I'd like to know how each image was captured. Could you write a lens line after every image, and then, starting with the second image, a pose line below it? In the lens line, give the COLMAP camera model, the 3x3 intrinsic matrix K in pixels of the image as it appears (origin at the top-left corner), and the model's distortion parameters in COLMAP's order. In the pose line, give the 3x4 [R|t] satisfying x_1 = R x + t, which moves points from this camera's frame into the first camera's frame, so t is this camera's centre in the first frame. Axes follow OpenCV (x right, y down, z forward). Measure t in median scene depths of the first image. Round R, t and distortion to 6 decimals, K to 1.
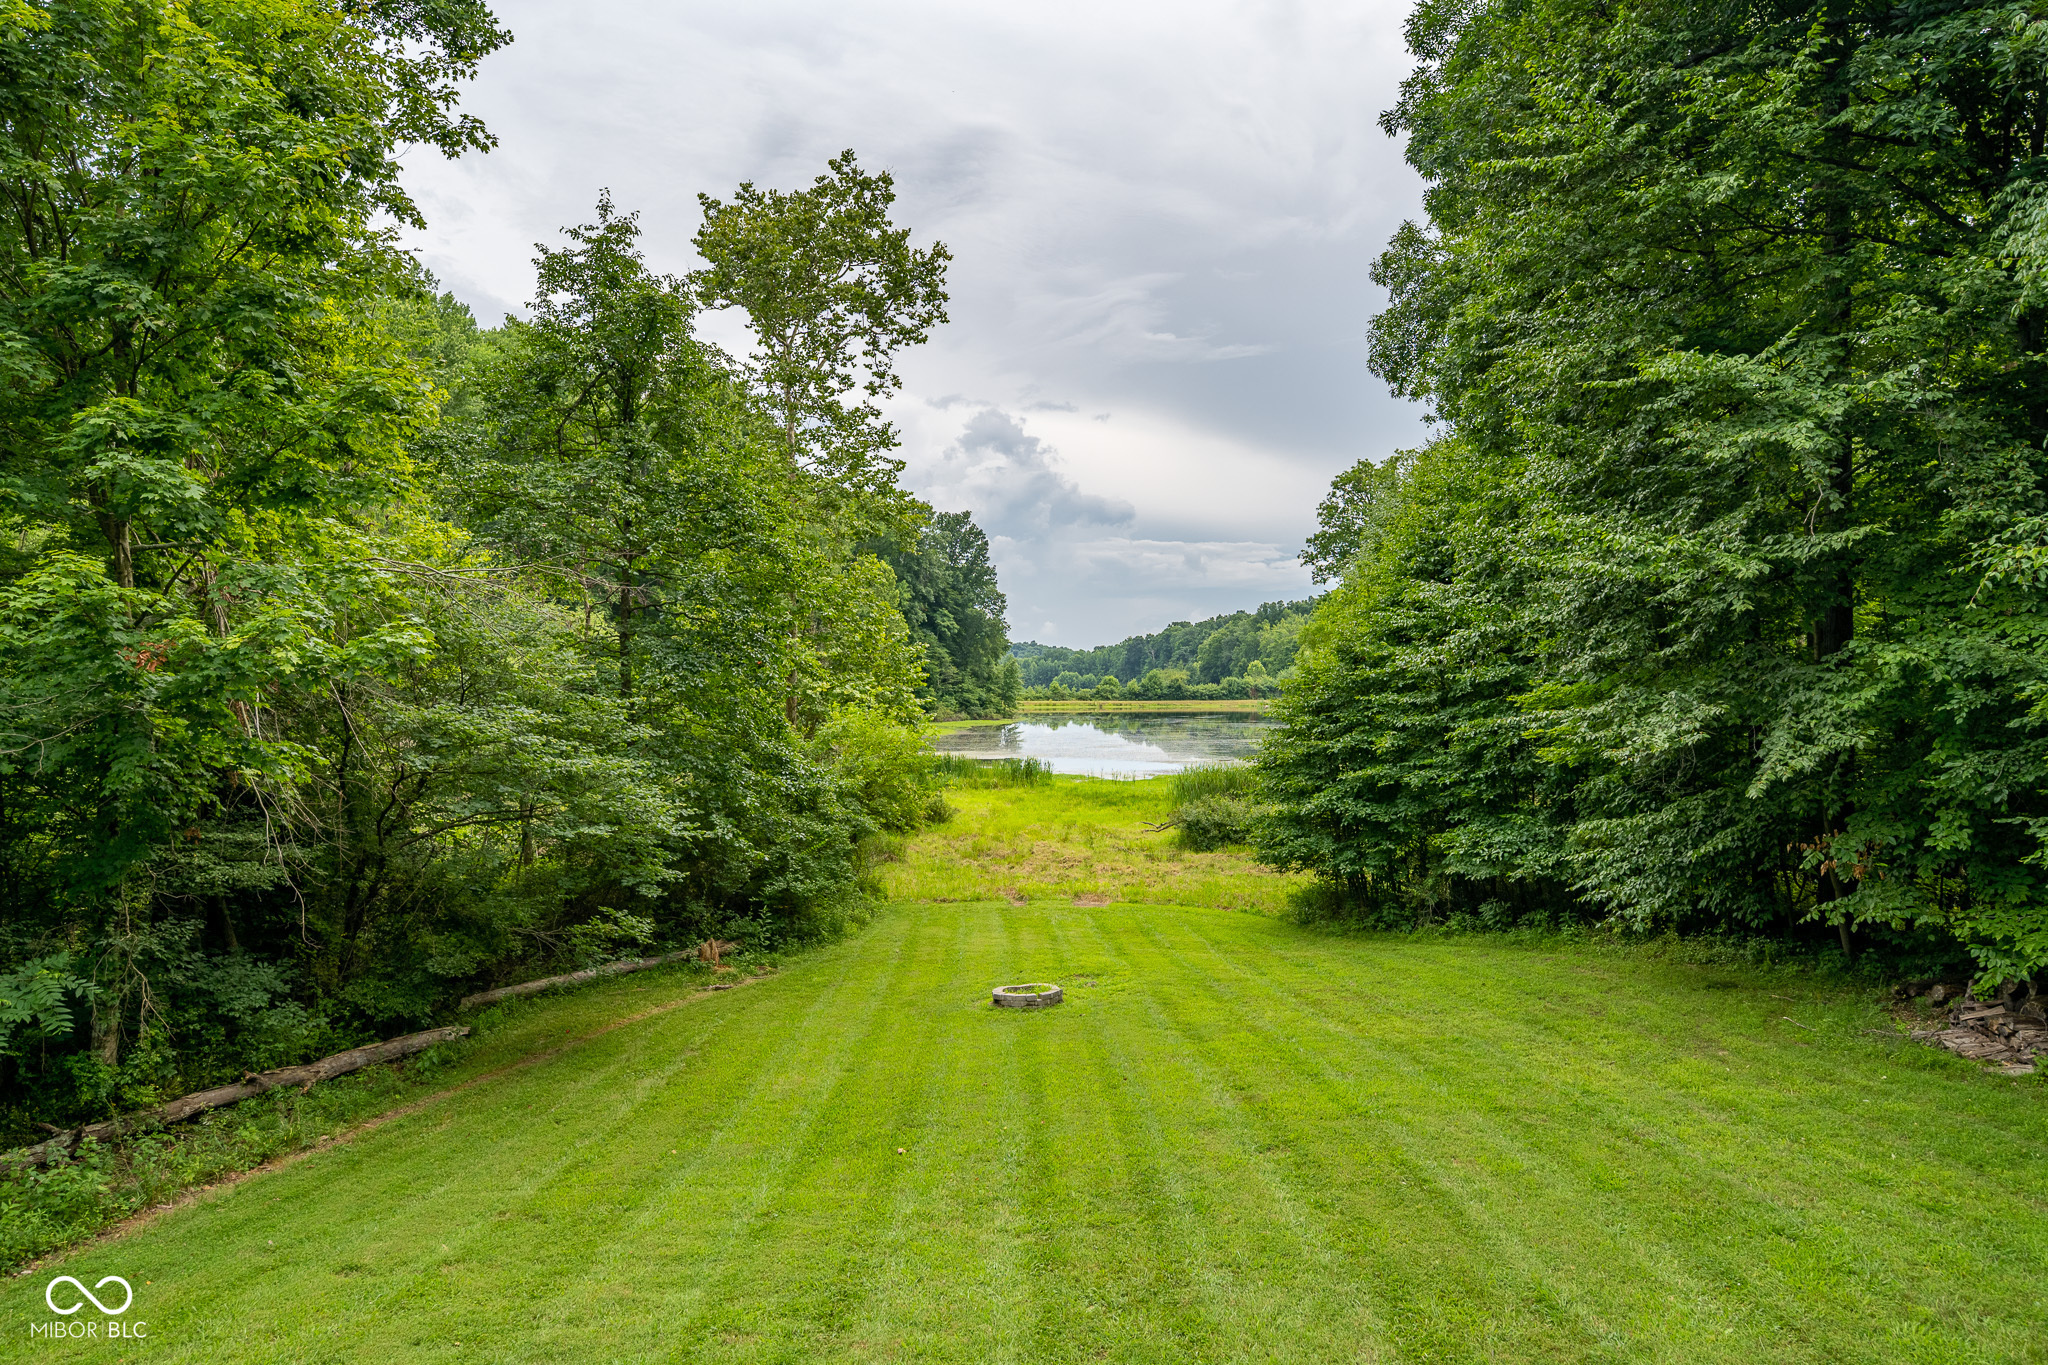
lens RADIAL K [[1357.8, 0, 1031.0], [0, 1357.8, 675.3], [0, 0, 1]] dist [-0.000011, 0.001103]
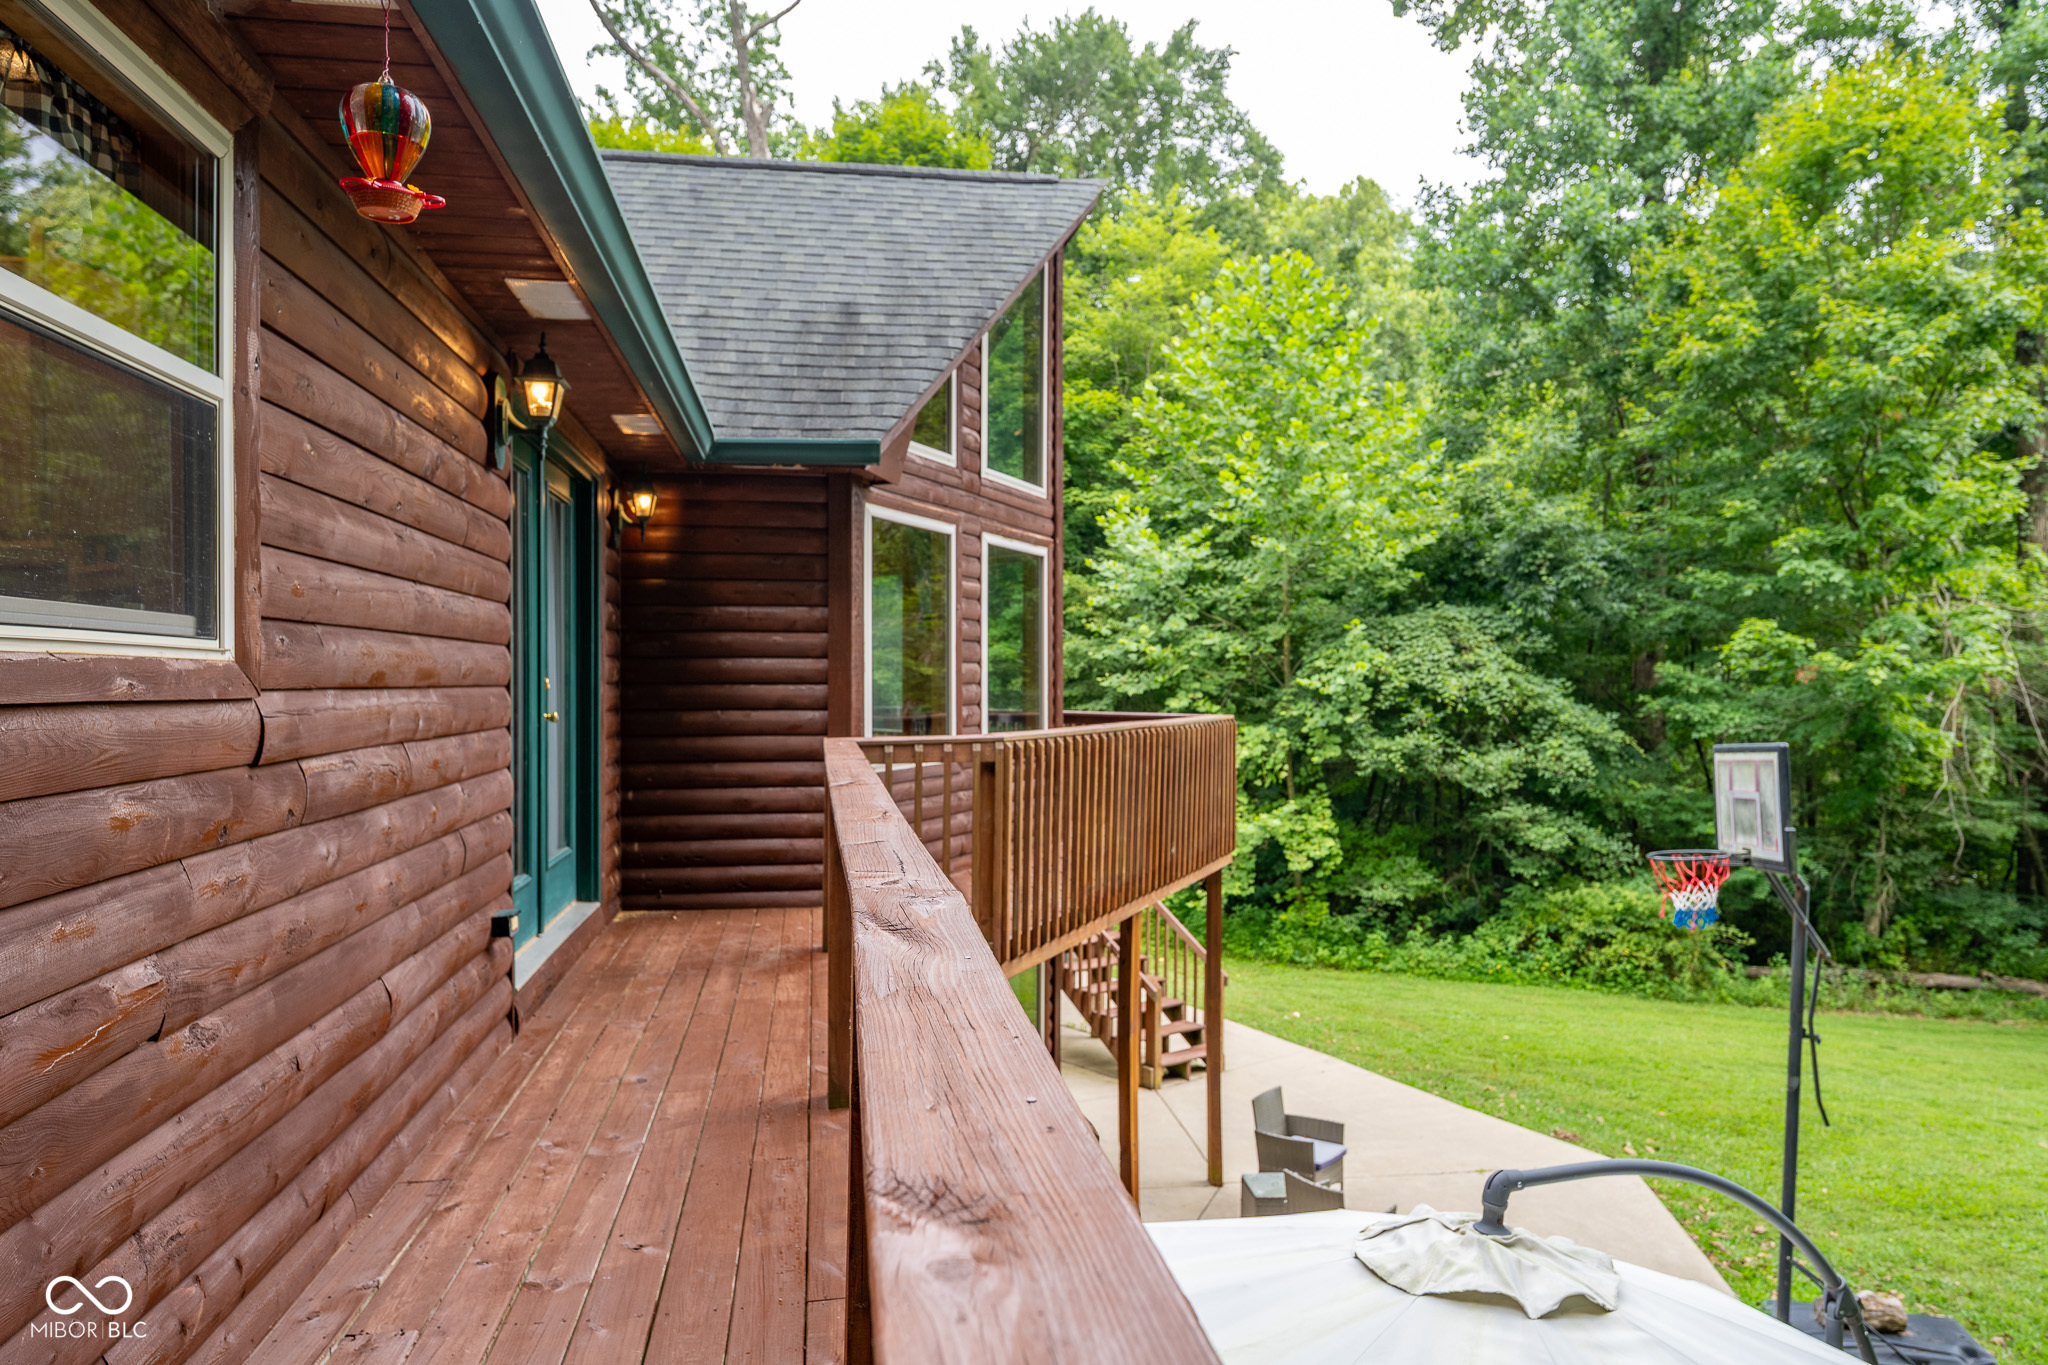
lens RADIAL K [[1357.8, 0, 1034.4], [0, 1357.8, 689.6], [0, 0, 1]] dist [-0.000011, 0.001103]
pose [[0.186606, 0.002422, -0.982432, 0.200517], [0.001526, 0.999995, 0.002755, -0.000616], [0.982434, -0.002013, 0.186601, -0.071557]]
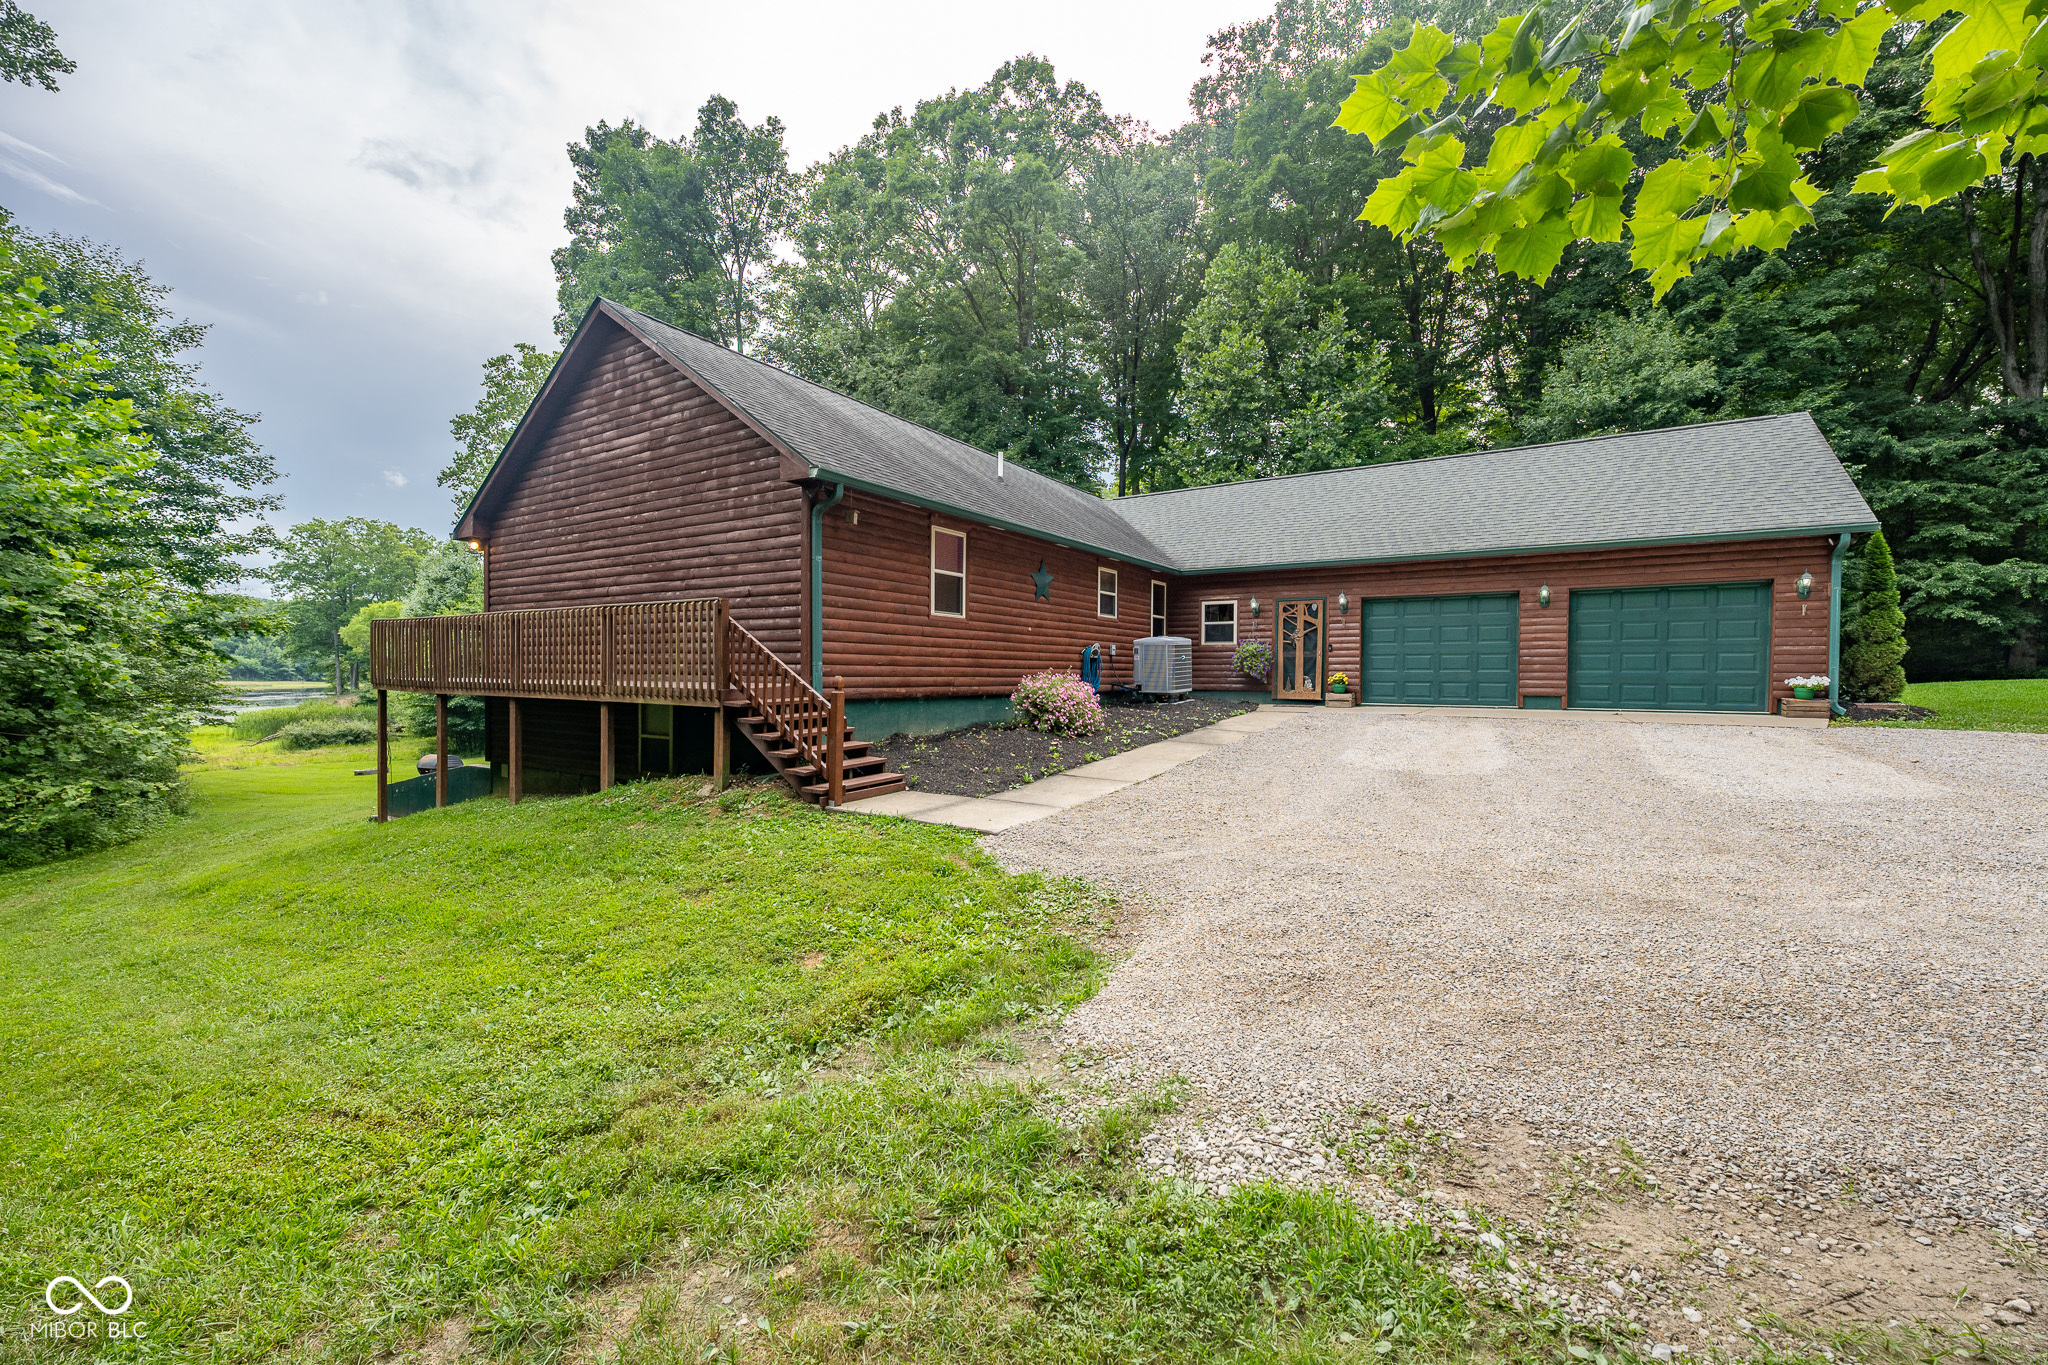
lens RADIAL K [[809.4, 0, 1023.5], [0, 809.4, 686.6], [0, 0, 1]] dist [-0.000895, 0.000417]
pose [[0.518878, -0.013165, 0.854747, -0.300136], [-0.006344, 0.999795, 0.019251, 0.019285], [-0.854825, -0.015412, 0.518688, -0.369243]]
